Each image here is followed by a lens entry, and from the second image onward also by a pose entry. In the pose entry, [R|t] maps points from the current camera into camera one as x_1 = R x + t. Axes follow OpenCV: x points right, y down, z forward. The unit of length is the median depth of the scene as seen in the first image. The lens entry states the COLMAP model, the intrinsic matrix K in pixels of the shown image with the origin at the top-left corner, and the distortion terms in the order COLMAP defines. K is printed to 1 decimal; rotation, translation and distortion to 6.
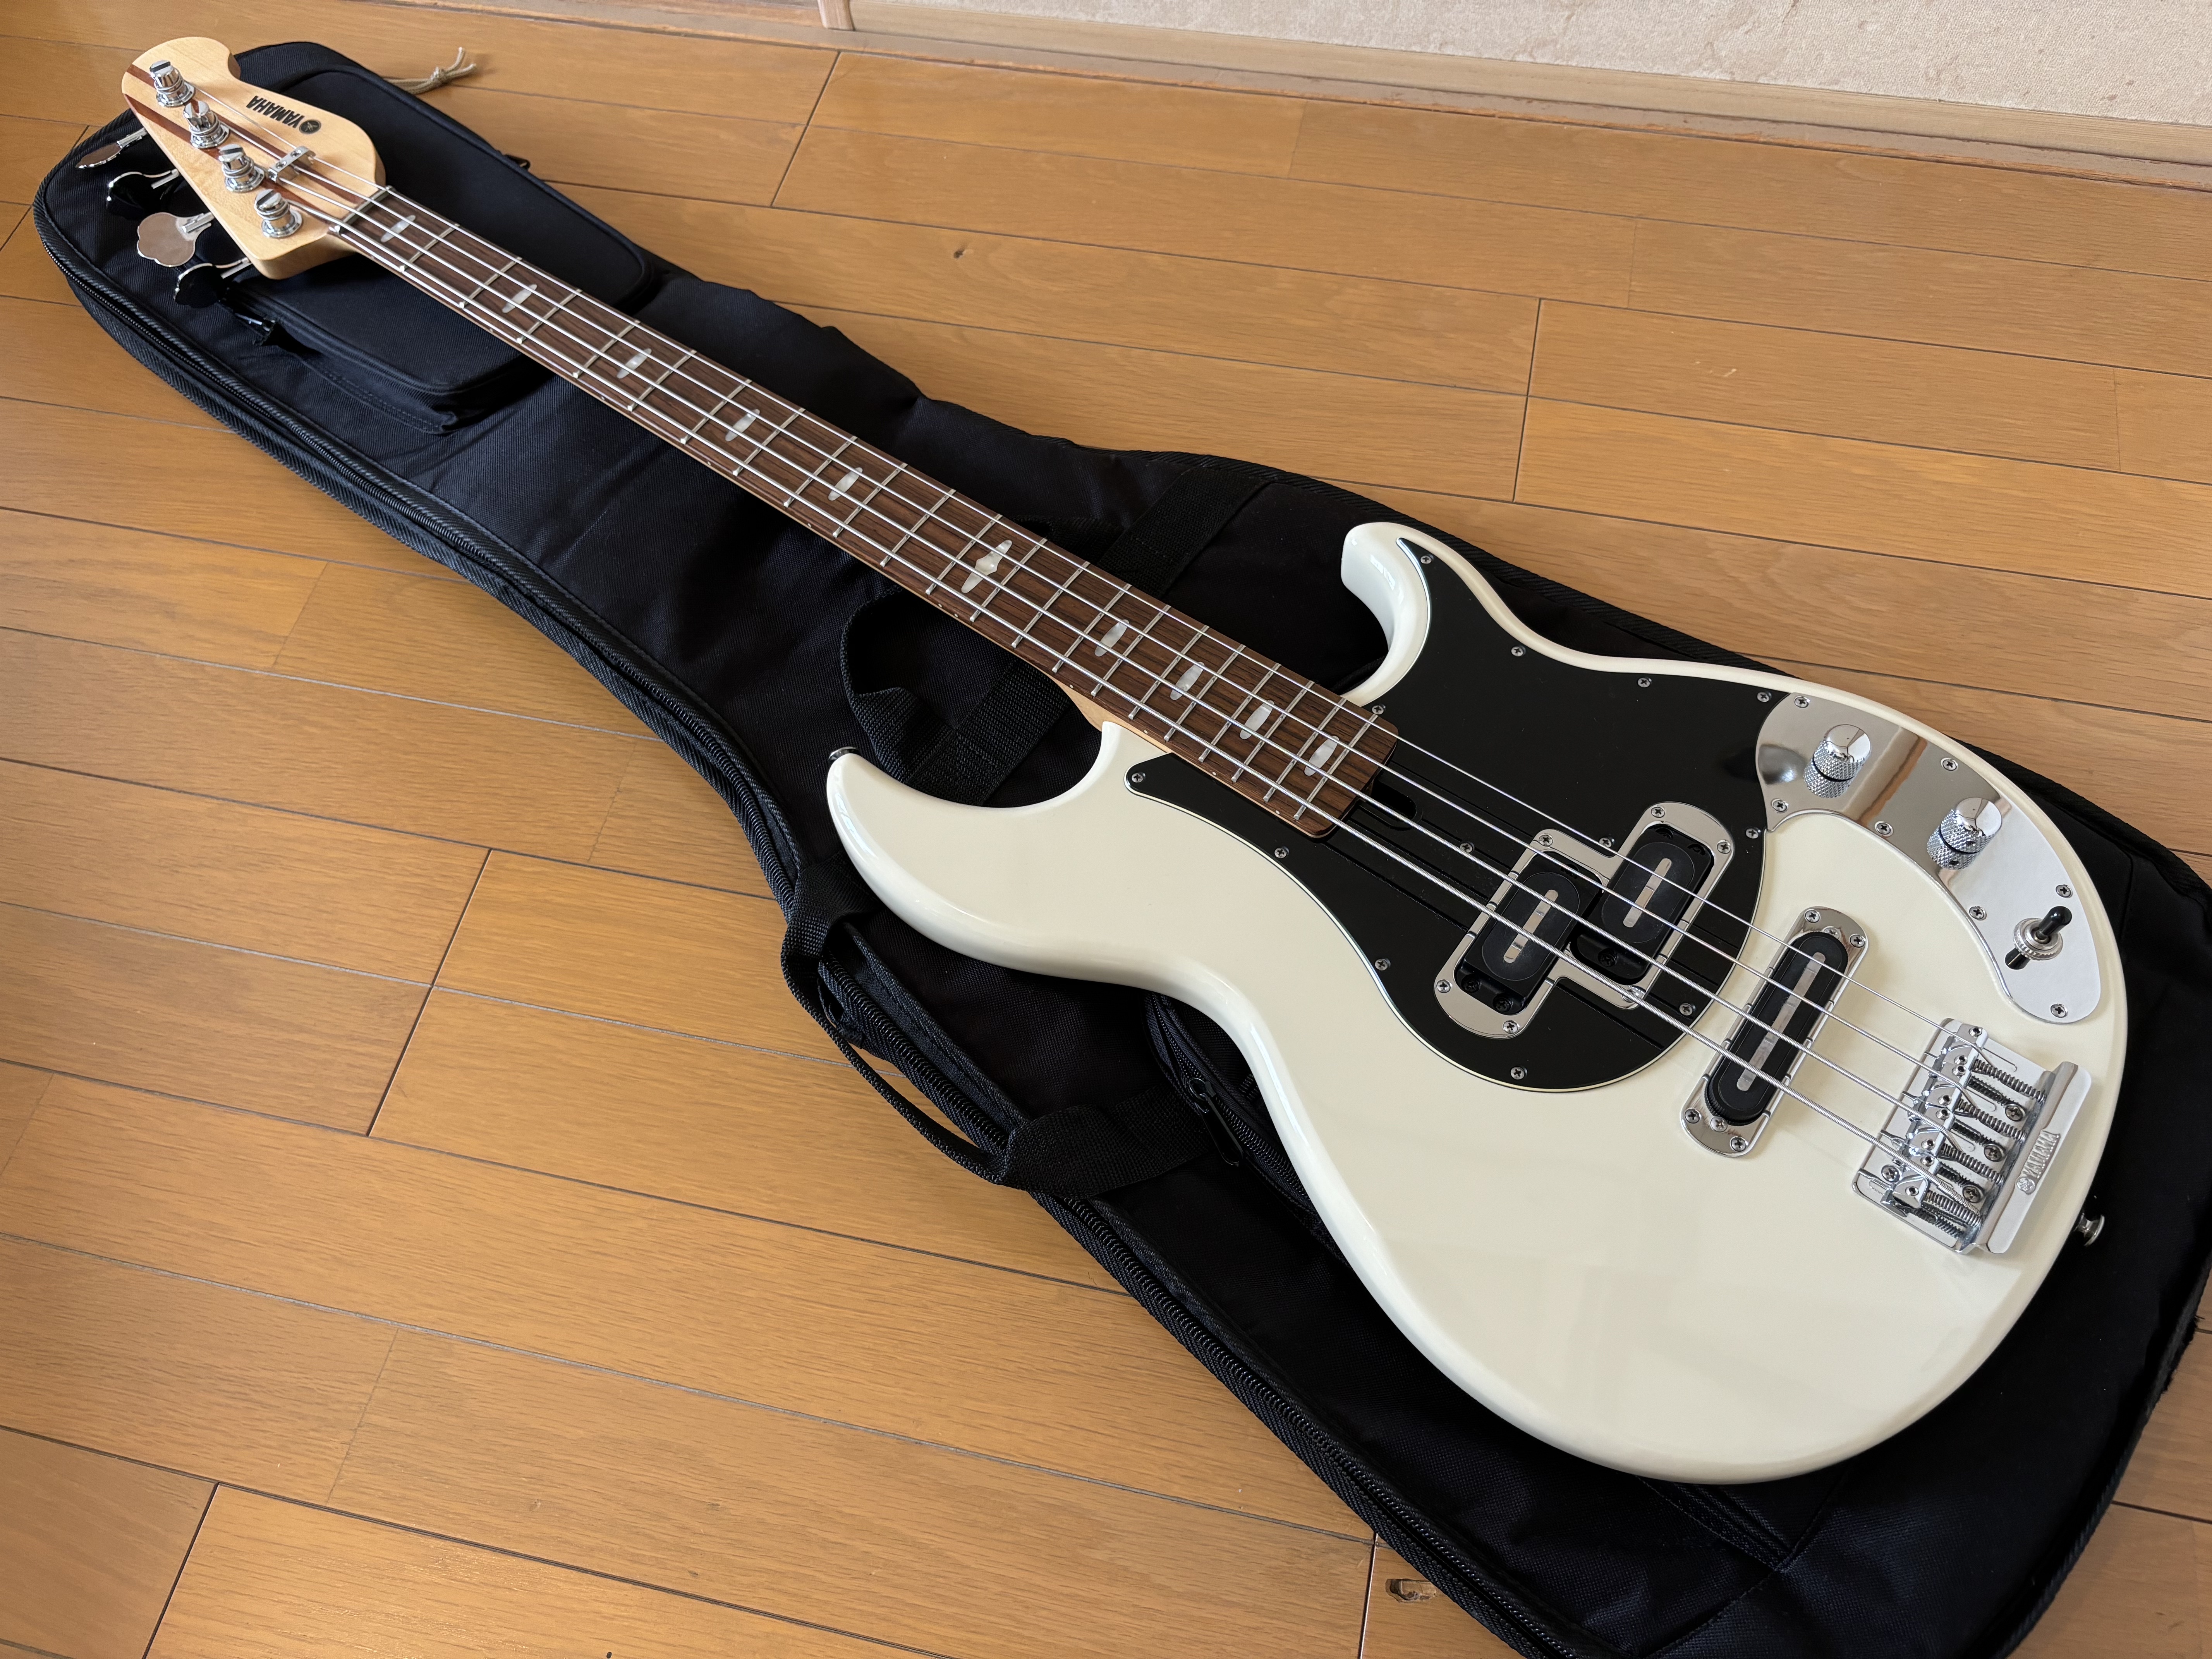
lens RADIAL K [[1760.5, 0, 1049.7], [0, 1760.5, 887.7], [0, 0, 1]] dist [-0.000847, 0.029113]
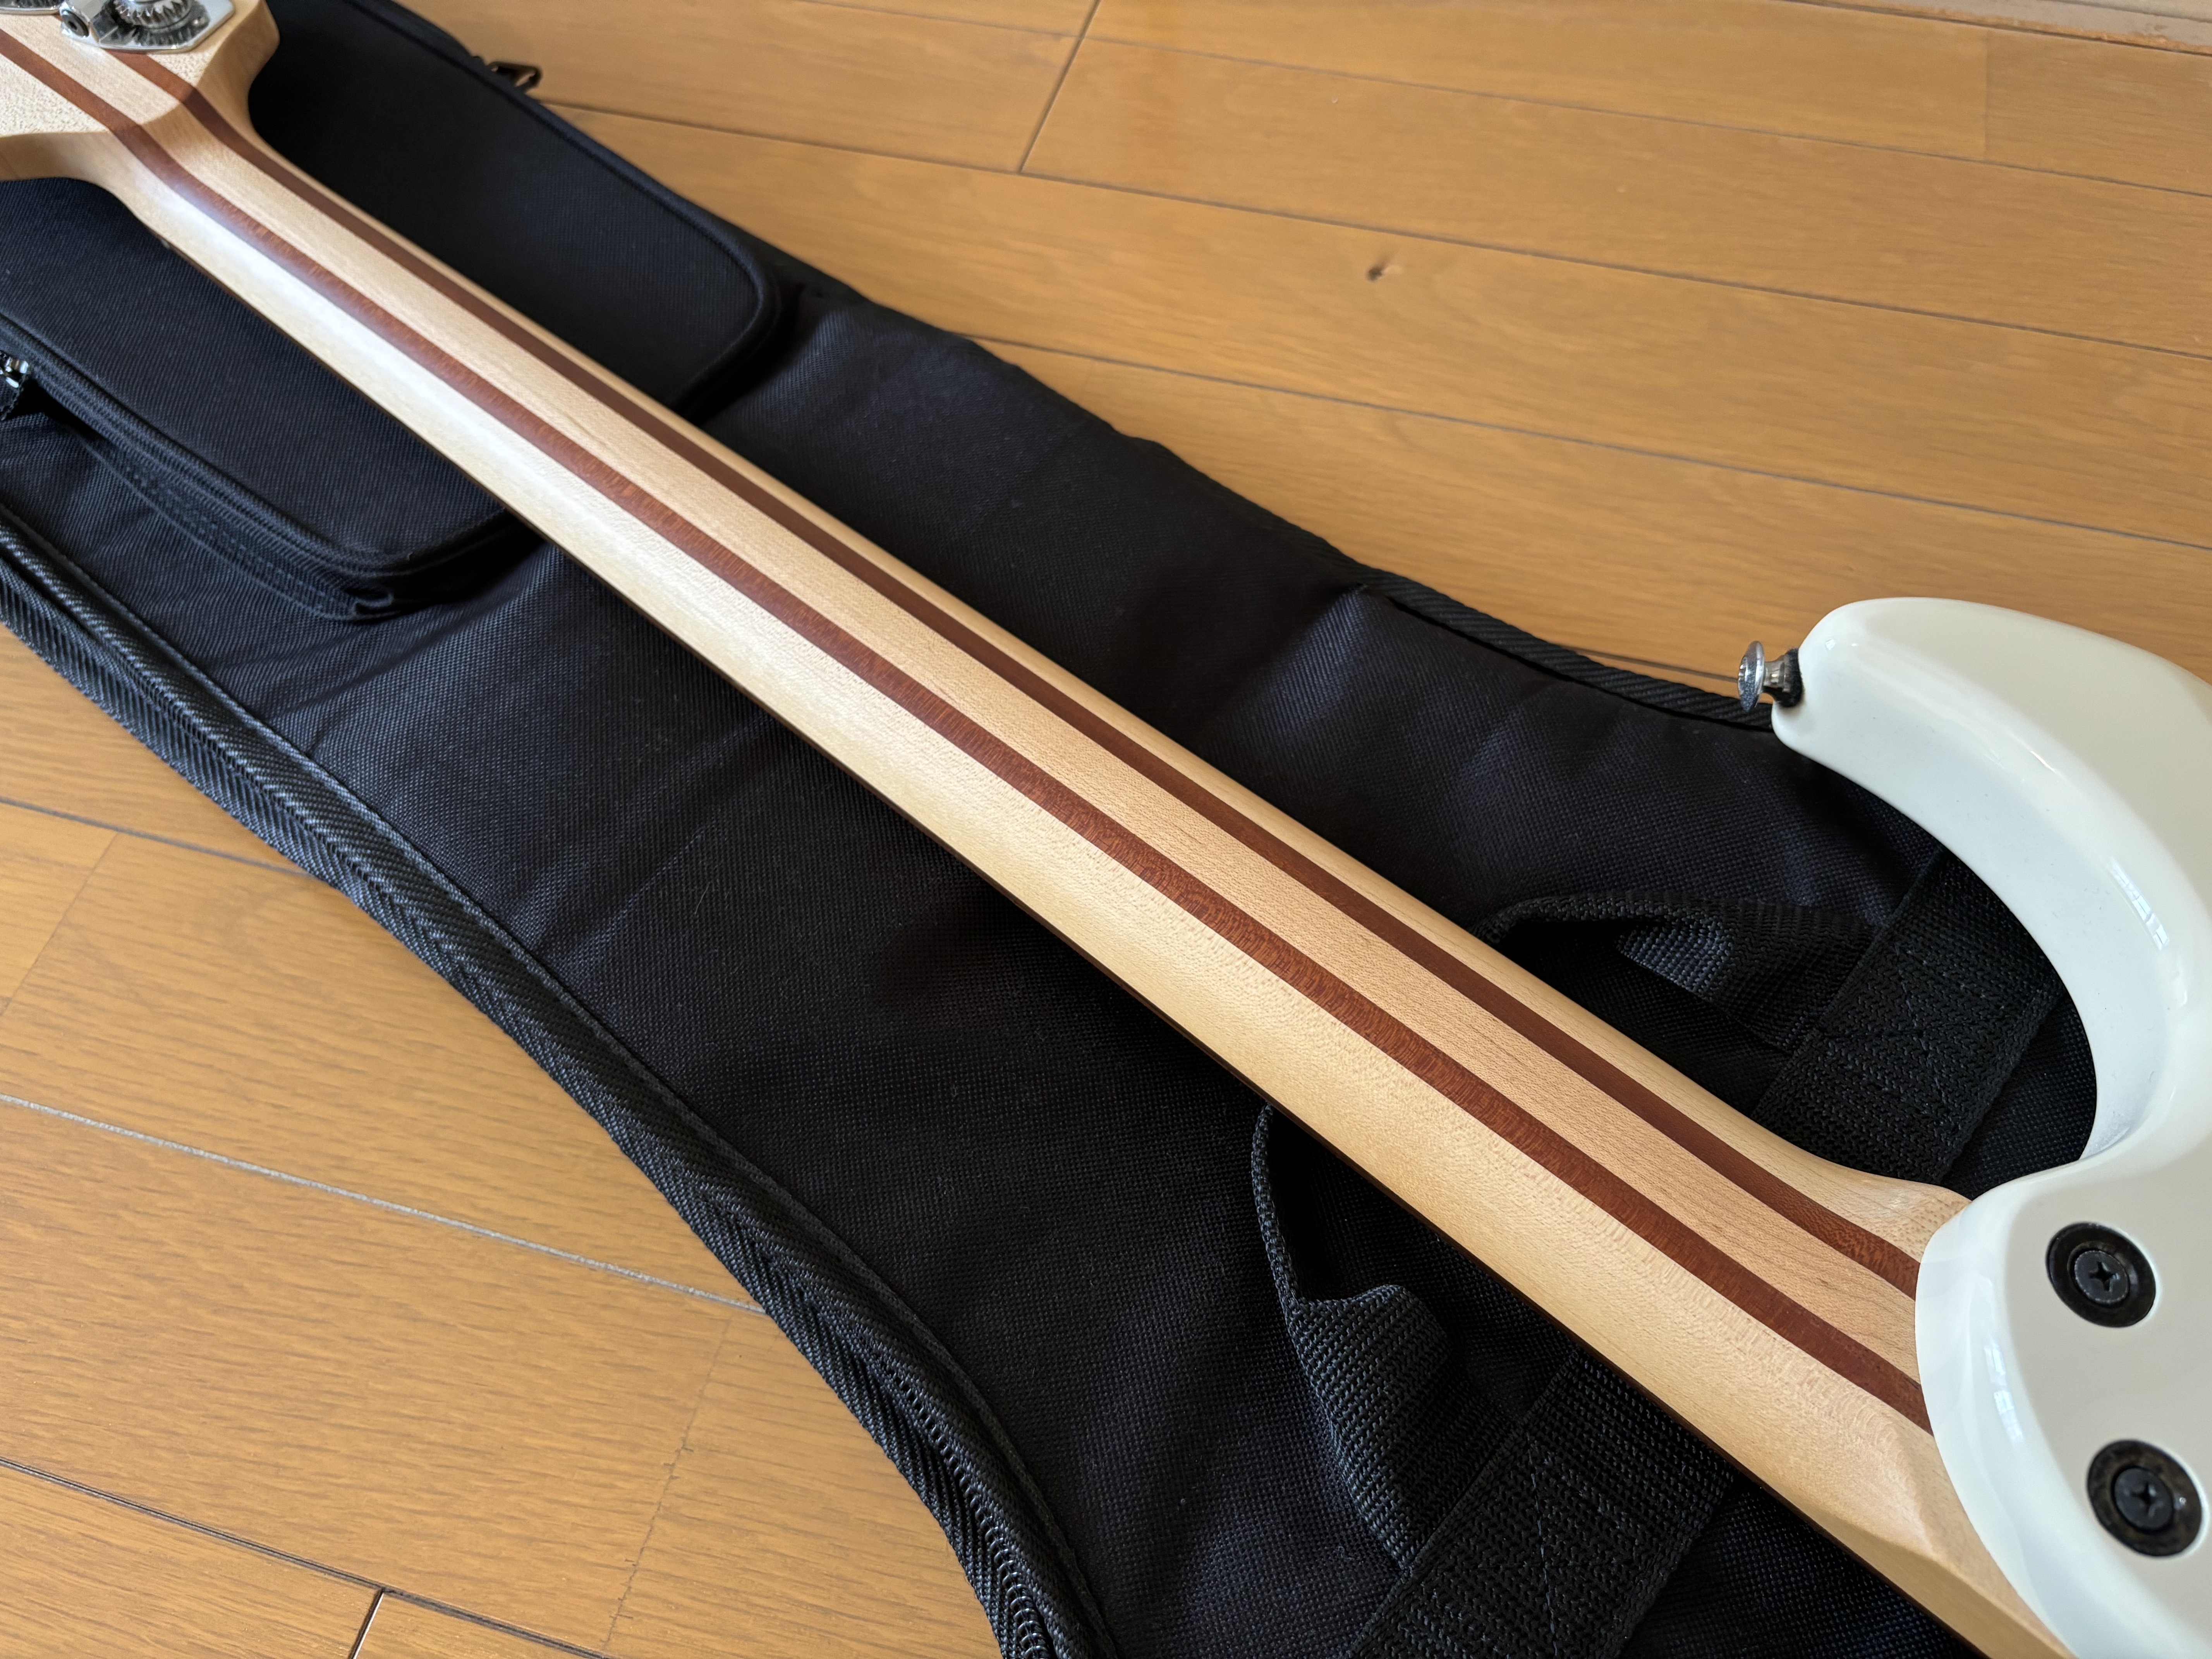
lens RADIAL K [[1856.3, 0, 1055.6], [0, 1856.3, 746.9], [0, 0, 1]] dist [0.009456, -0.020660]
pose [[0.998663, 0.048580, -0.017677, -0.144000], [-0.049882, 0.995326, -0.082695, -0.182142], [0.013577, 0.083466, 0.996418, 0.495342]]
